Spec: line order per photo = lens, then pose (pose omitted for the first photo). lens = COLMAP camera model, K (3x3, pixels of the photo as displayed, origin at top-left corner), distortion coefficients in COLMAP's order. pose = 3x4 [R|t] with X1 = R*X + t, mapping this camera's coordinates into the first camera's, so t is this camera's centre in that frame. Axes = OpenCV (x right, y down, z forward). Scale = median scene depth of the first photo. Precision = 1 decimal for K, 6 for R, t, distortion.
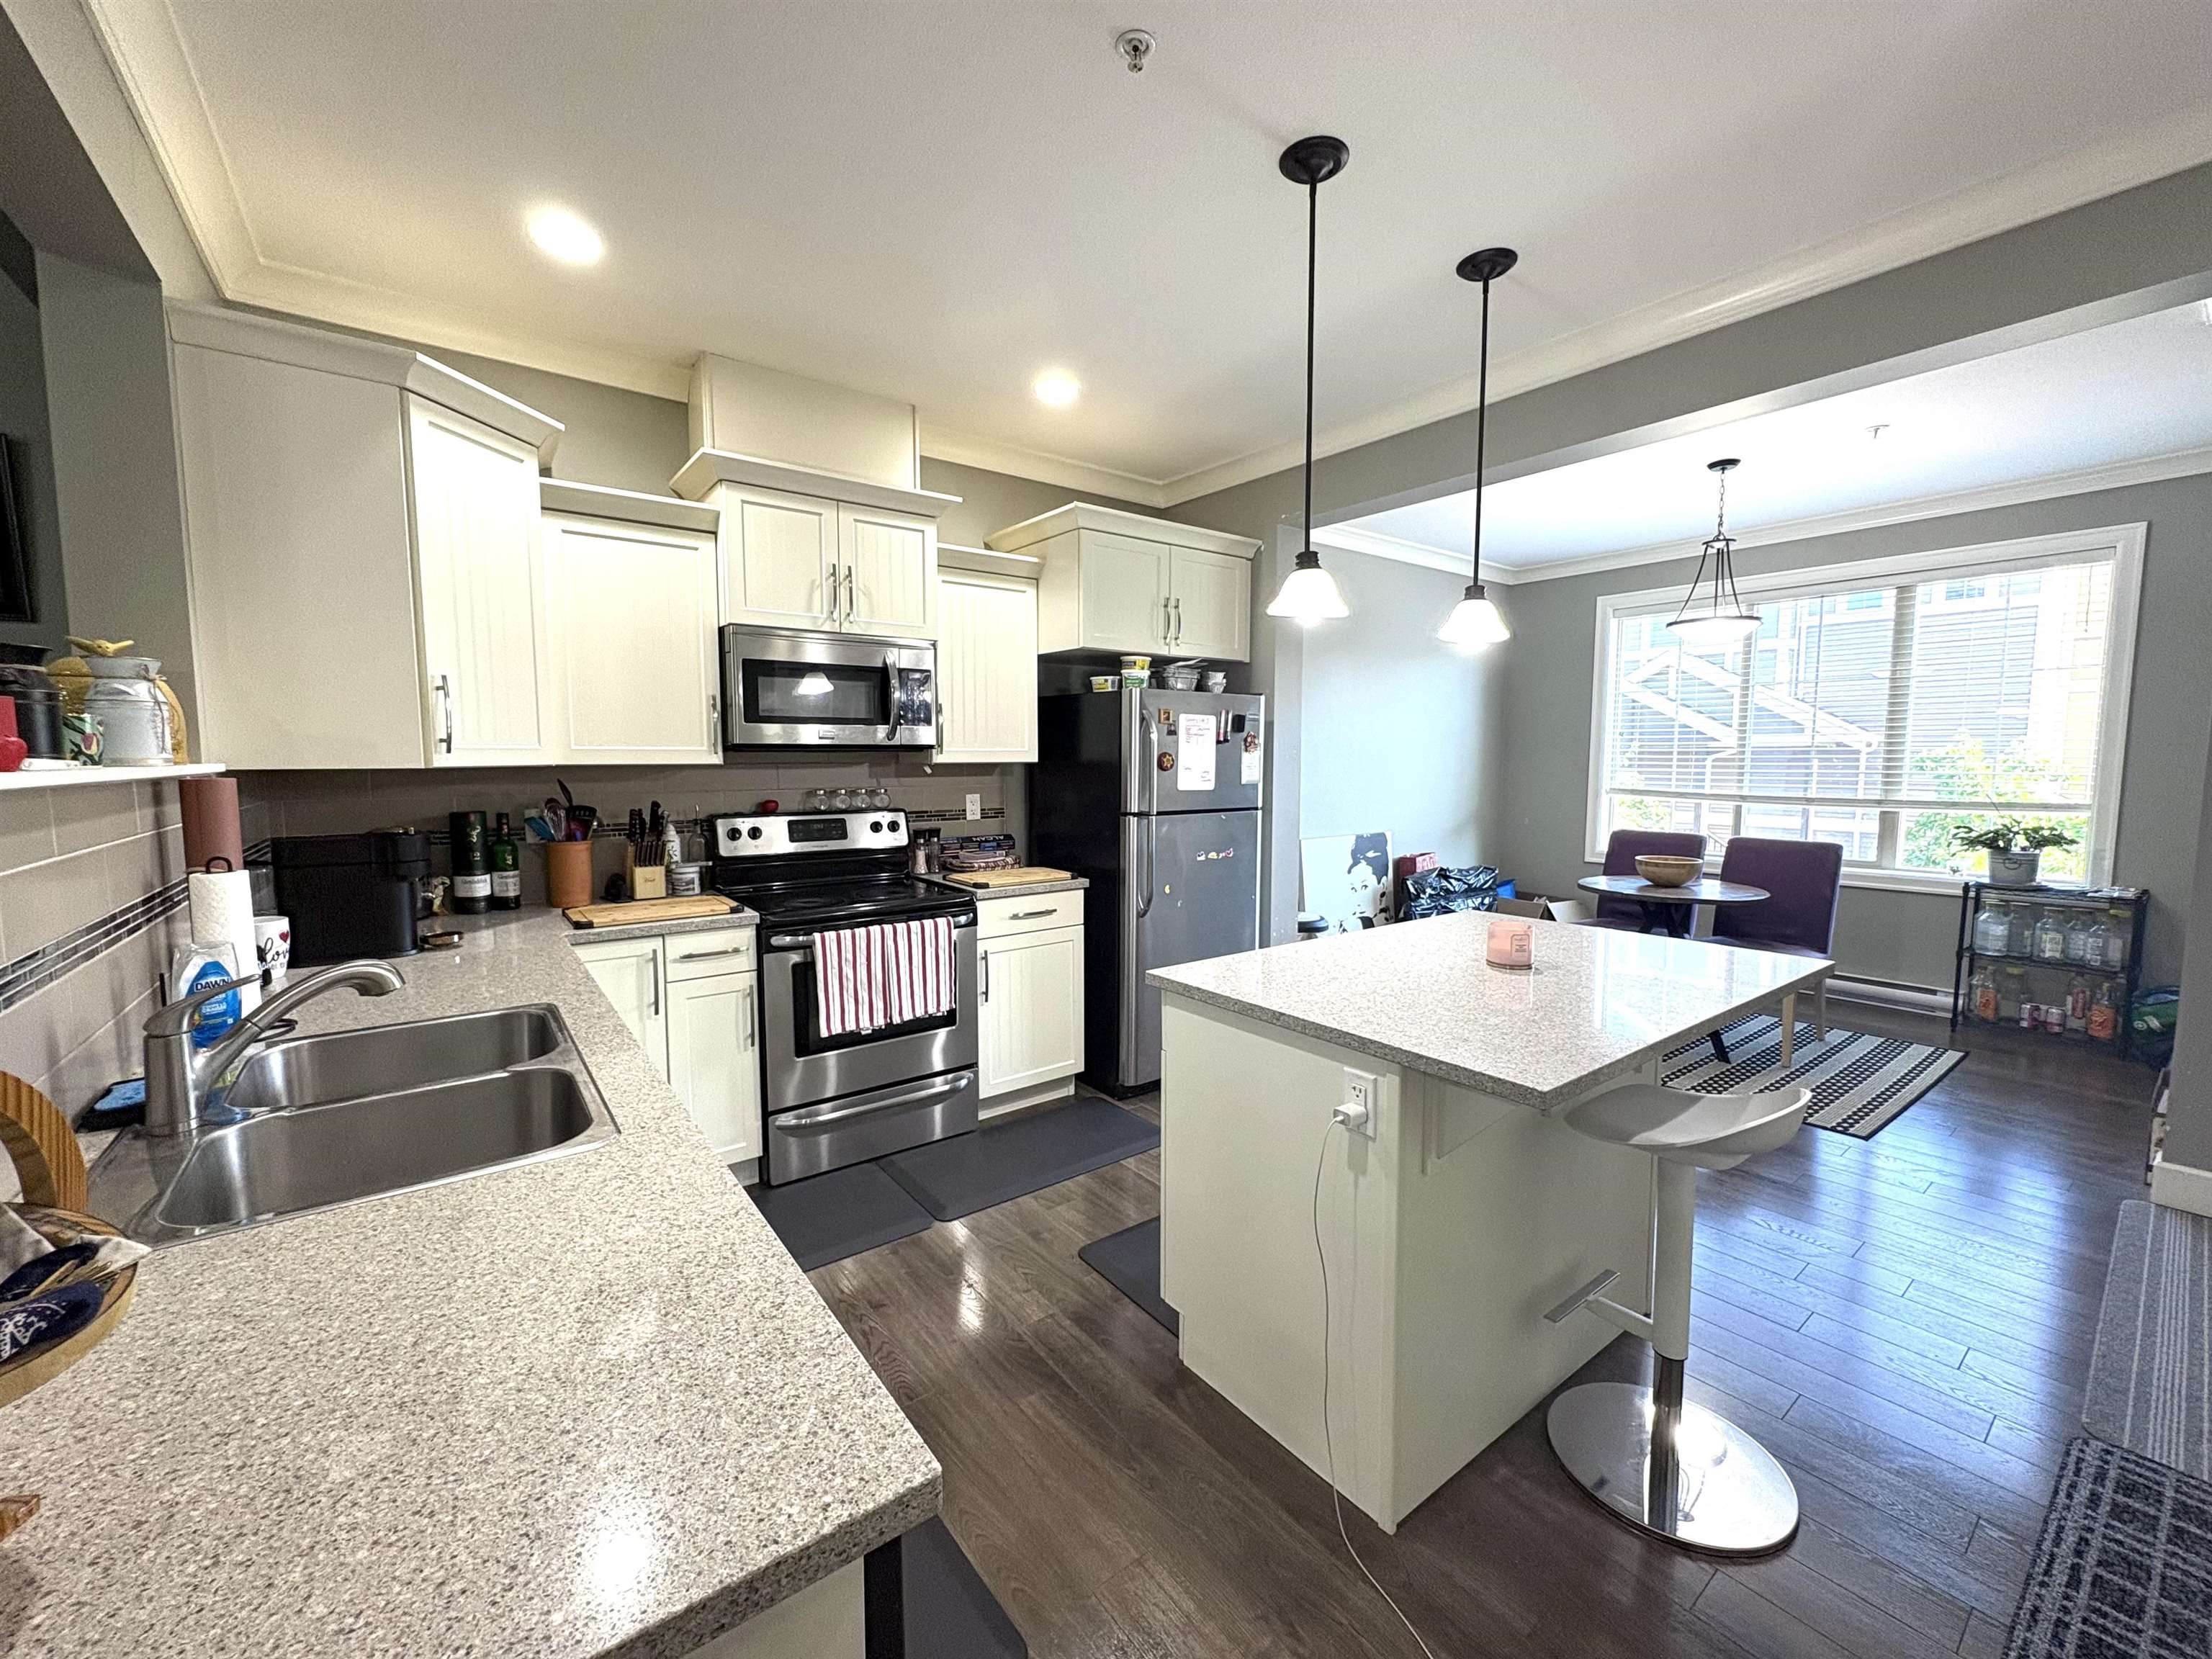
lens RADIAL K [[891.3, 0, 1103.2], [0, 891.3, 831.4], [0, 0, 1]] dist [0.007698, -0.000293]
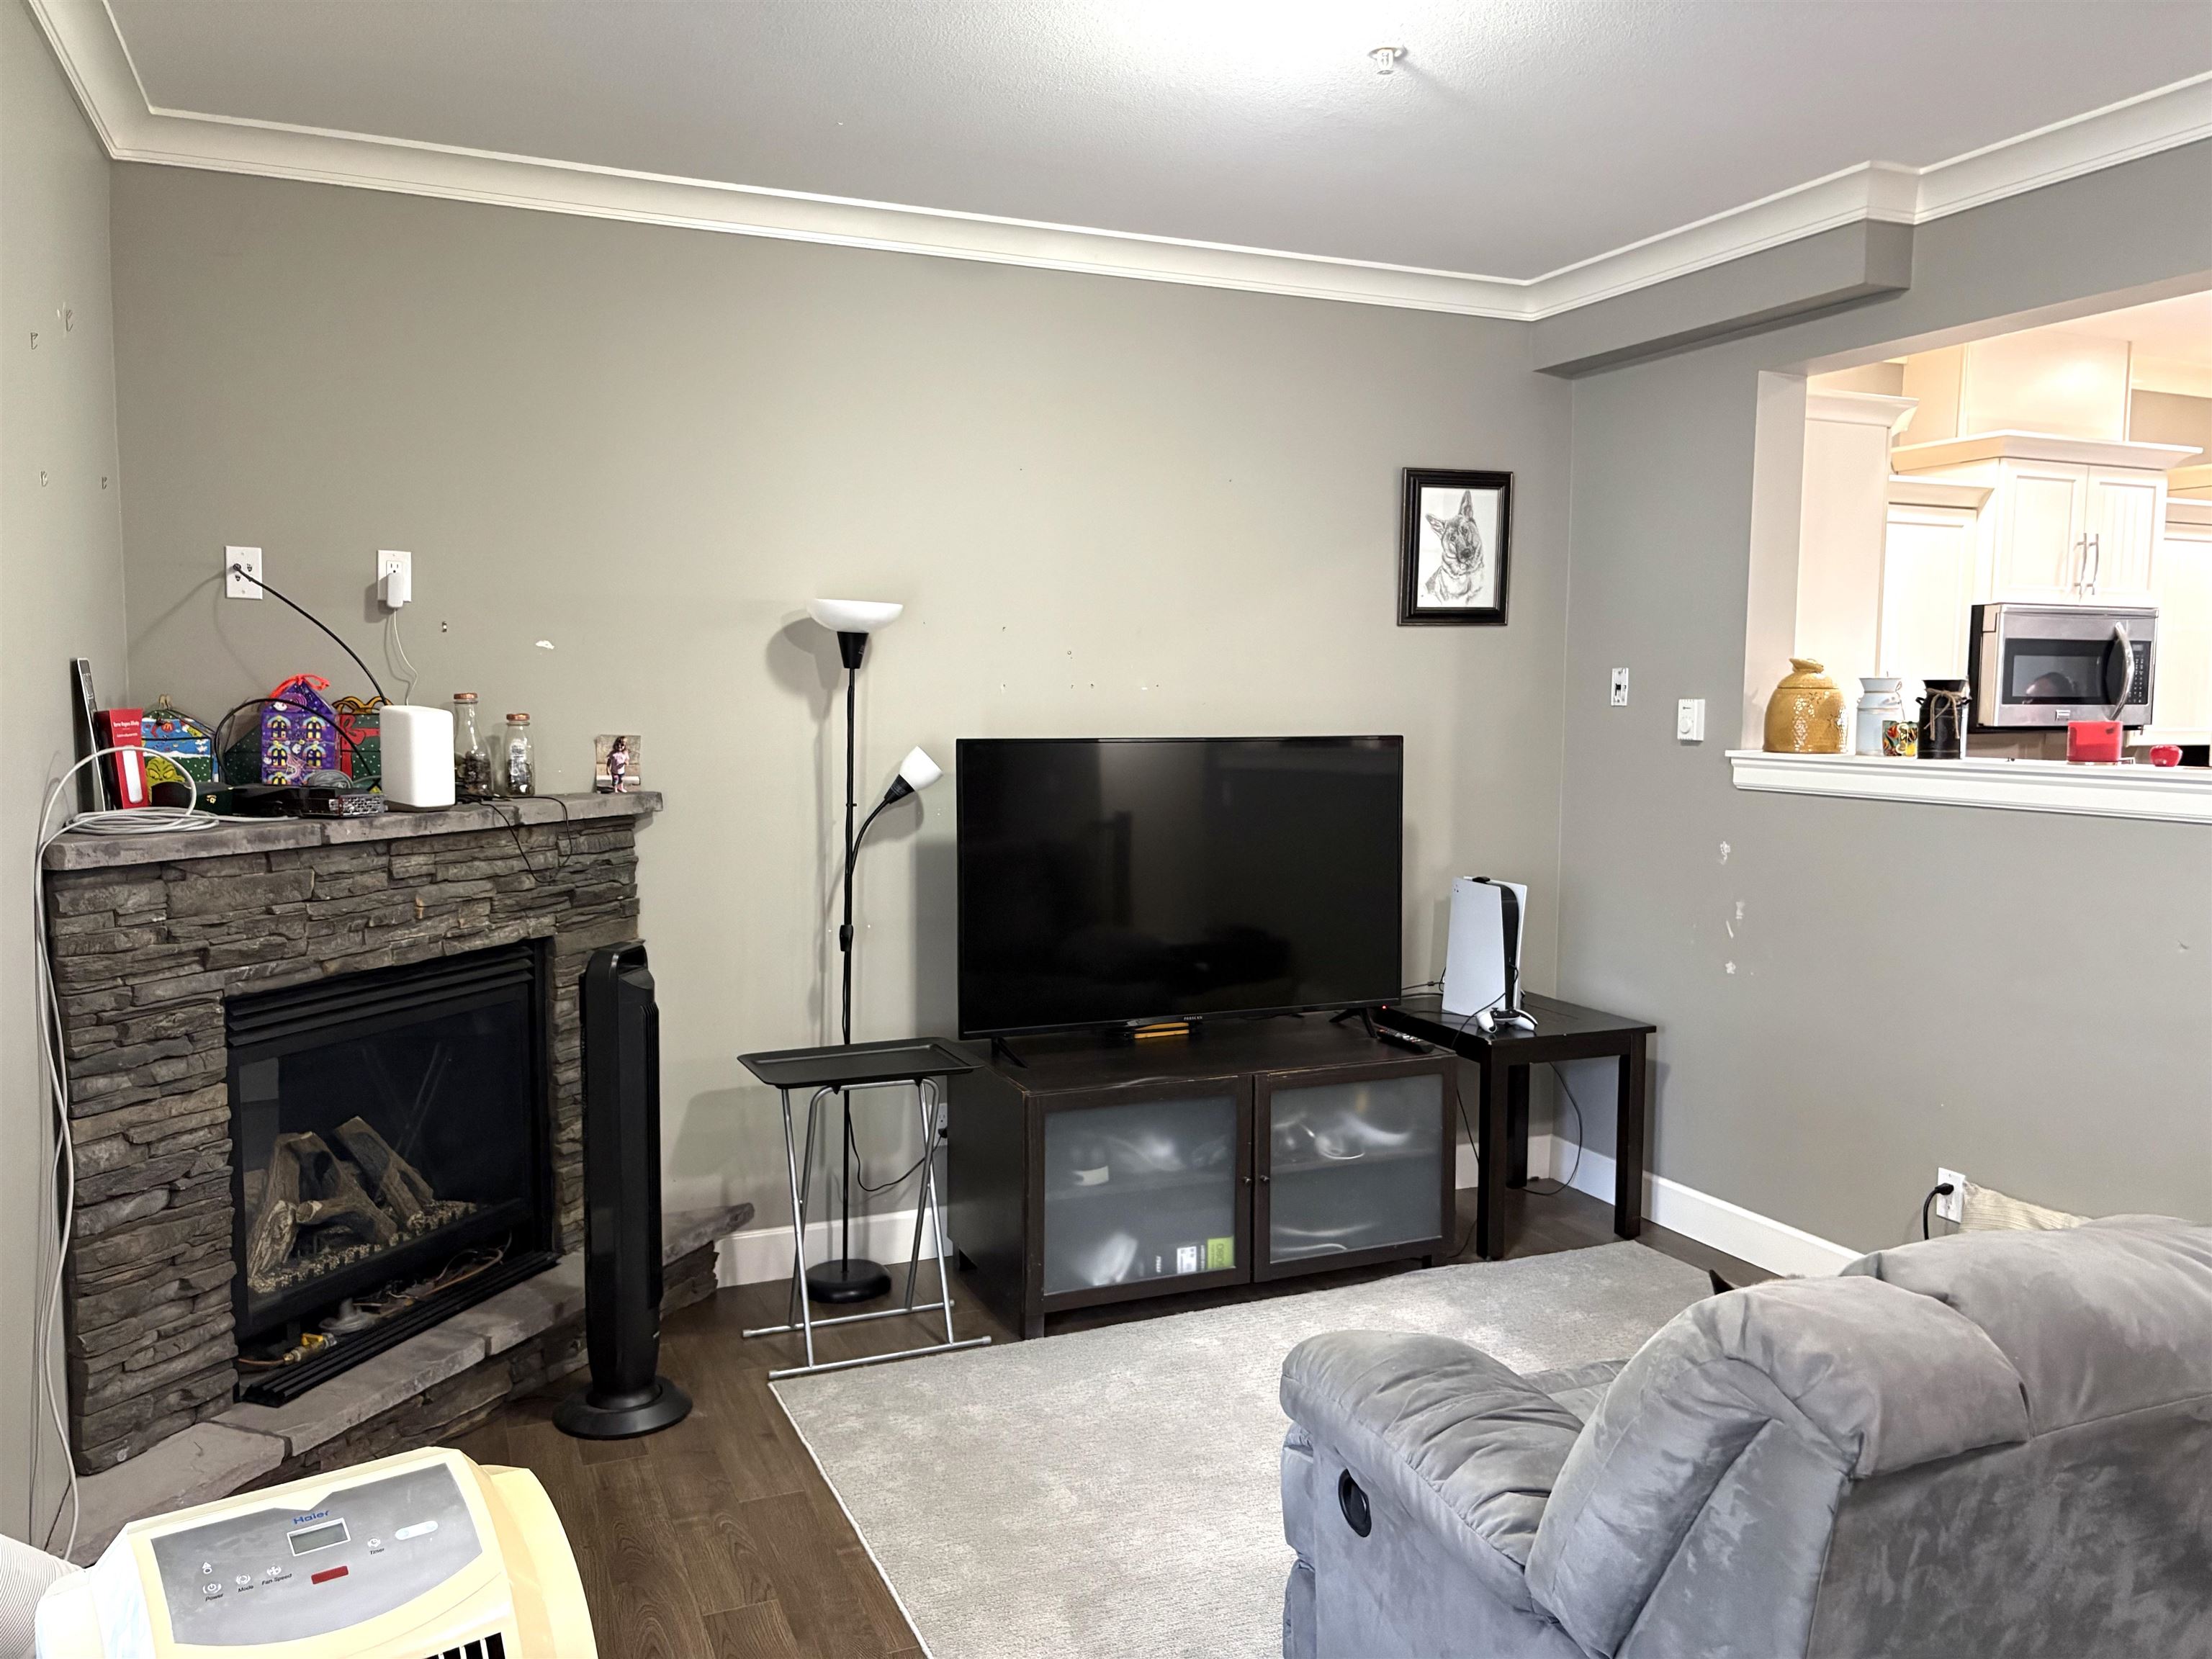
lens RADIAL K [[1692.9, 0, 1114.5], [0, 1692.9, 819.7], [0, 0, 1]] dist [0.039576, -0.016932]
pose [[0.973439, 0.023294, -0.227757, -0.808160], [-0.026486, 0.999589, -0.010965, 0.041119], [0.227408, 0.016706, 0.973656, -0.885798]]
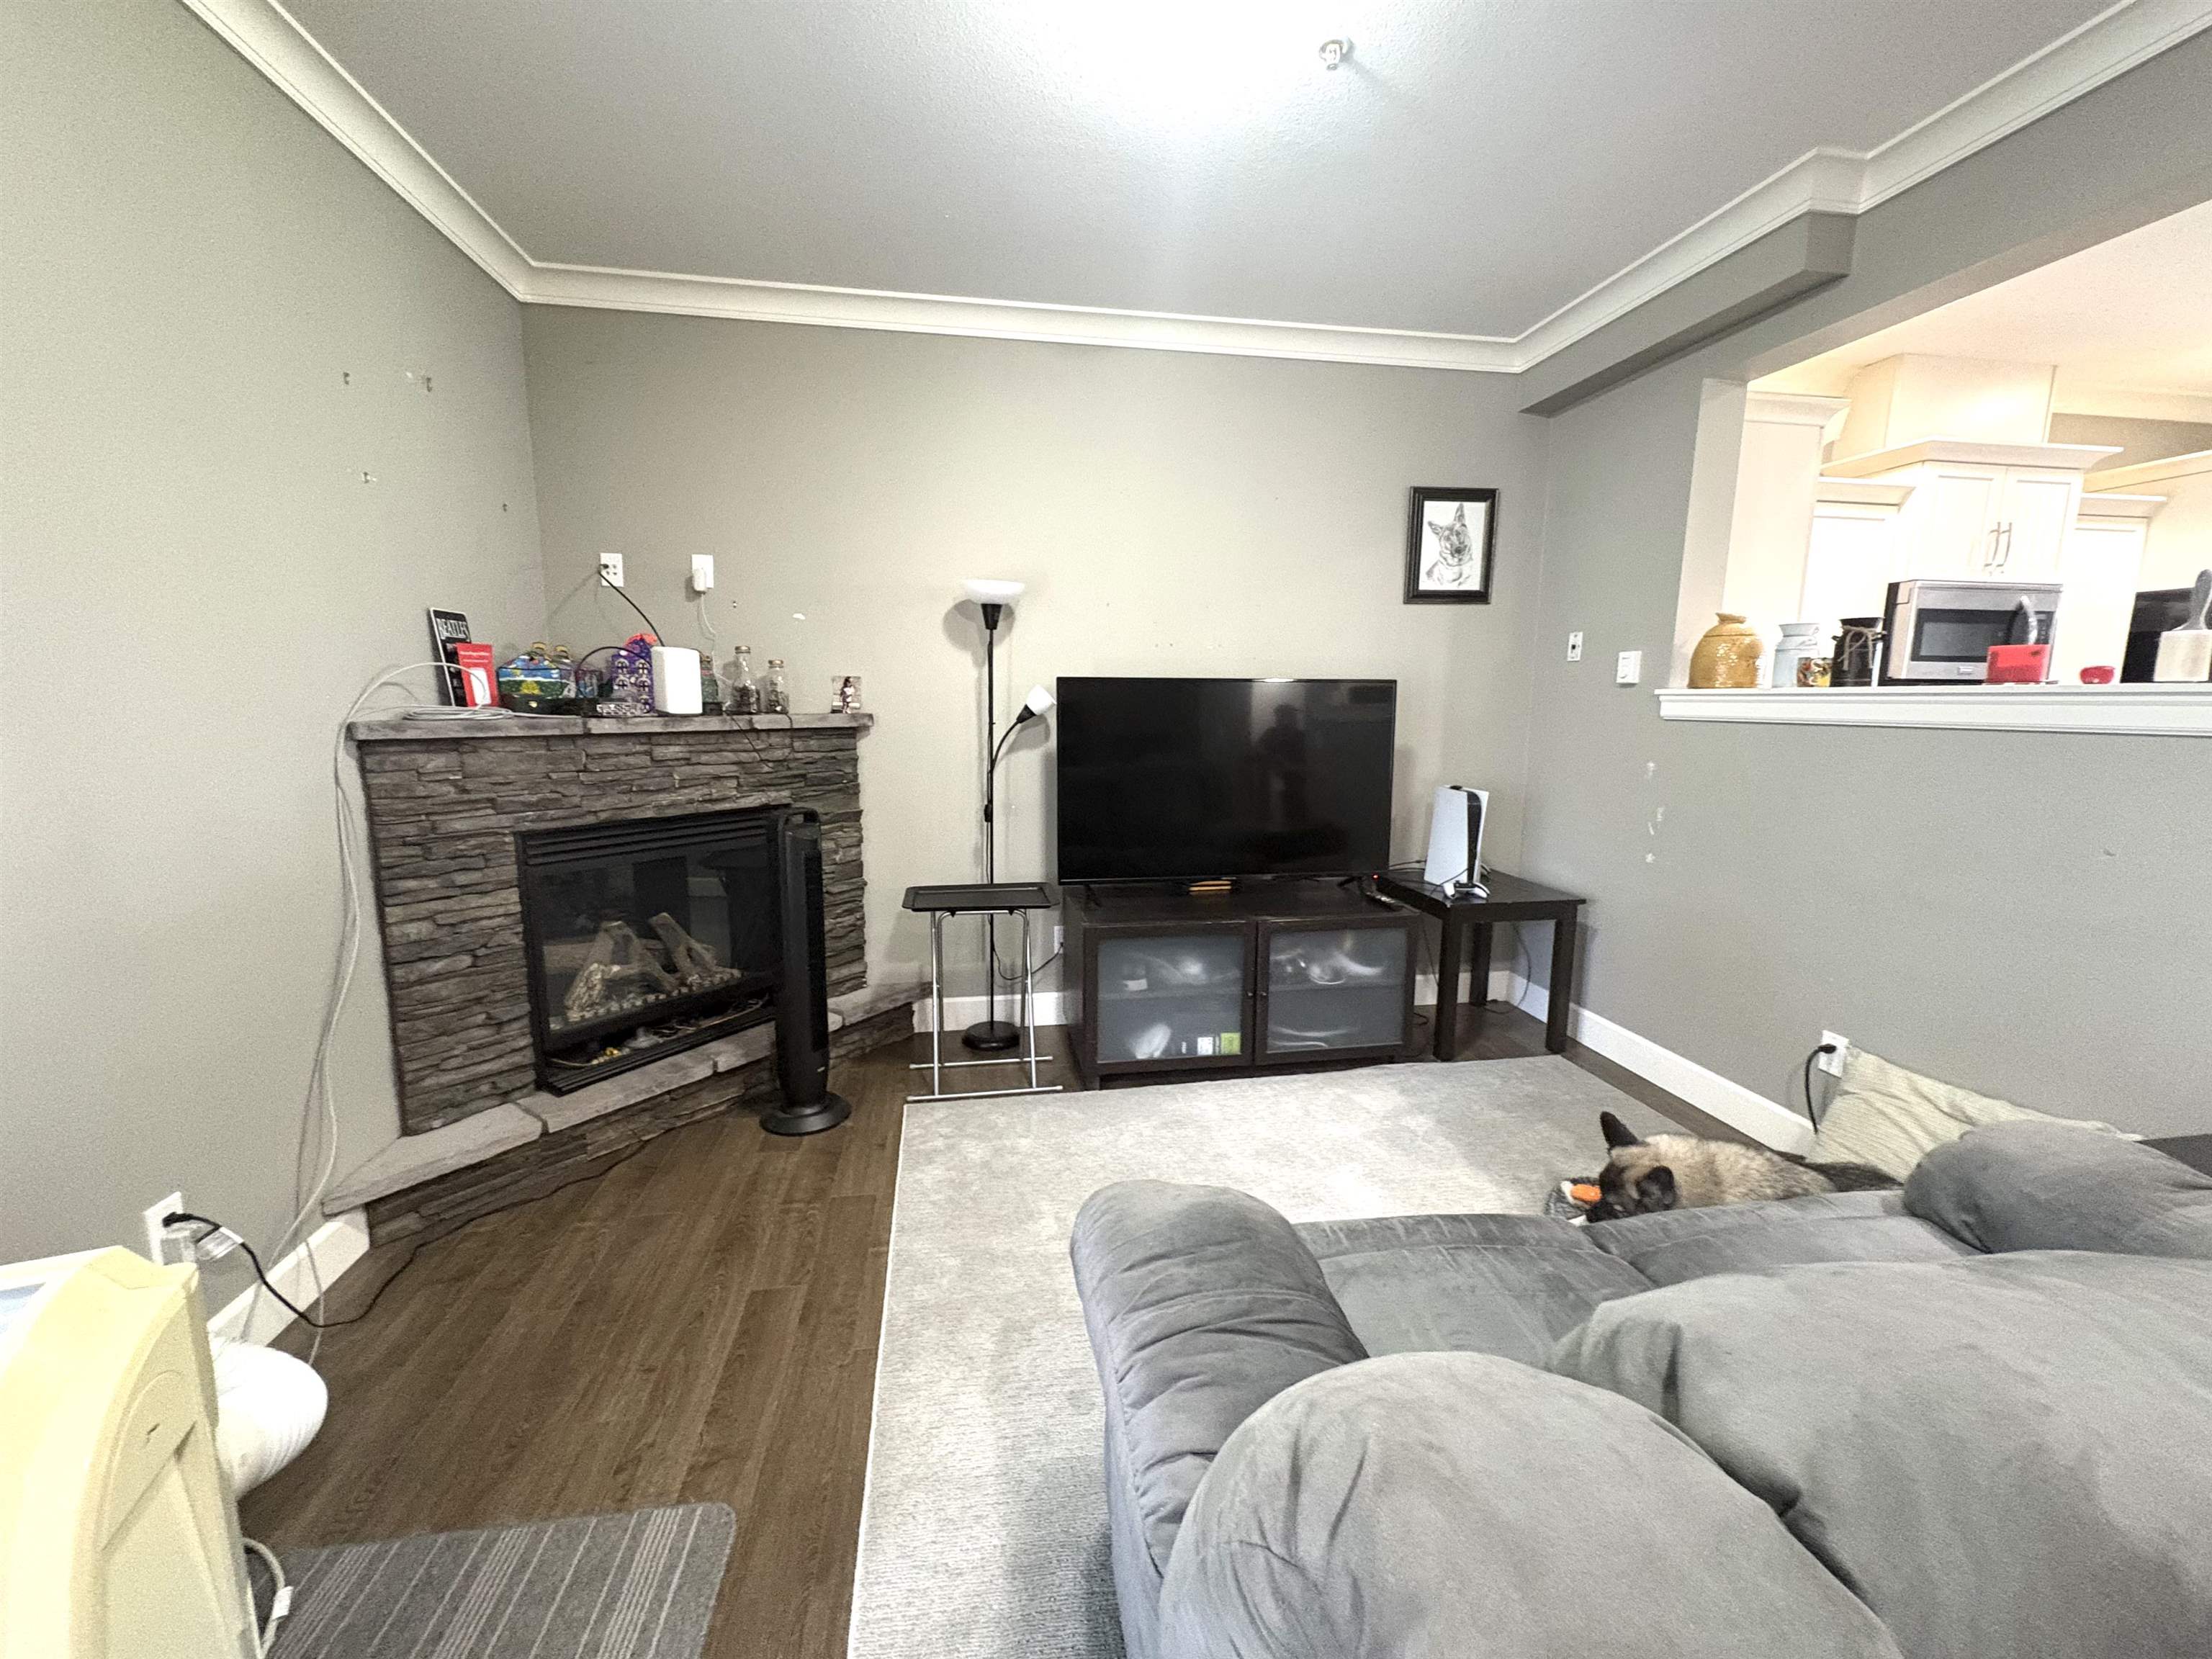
lens RADIAL K [[891.3, 0, 1101.9], [0, 891.3, 823.9], [0, 0, 1]] dist [0.007698, -0.000293]
pose [[0.889890, 0.069681, -0.450822, -0.726029], [-0.046548, 0.996977, 0.062214, 0.065194], [0.453794, -0.034379, 0.890443, -0.527813]]
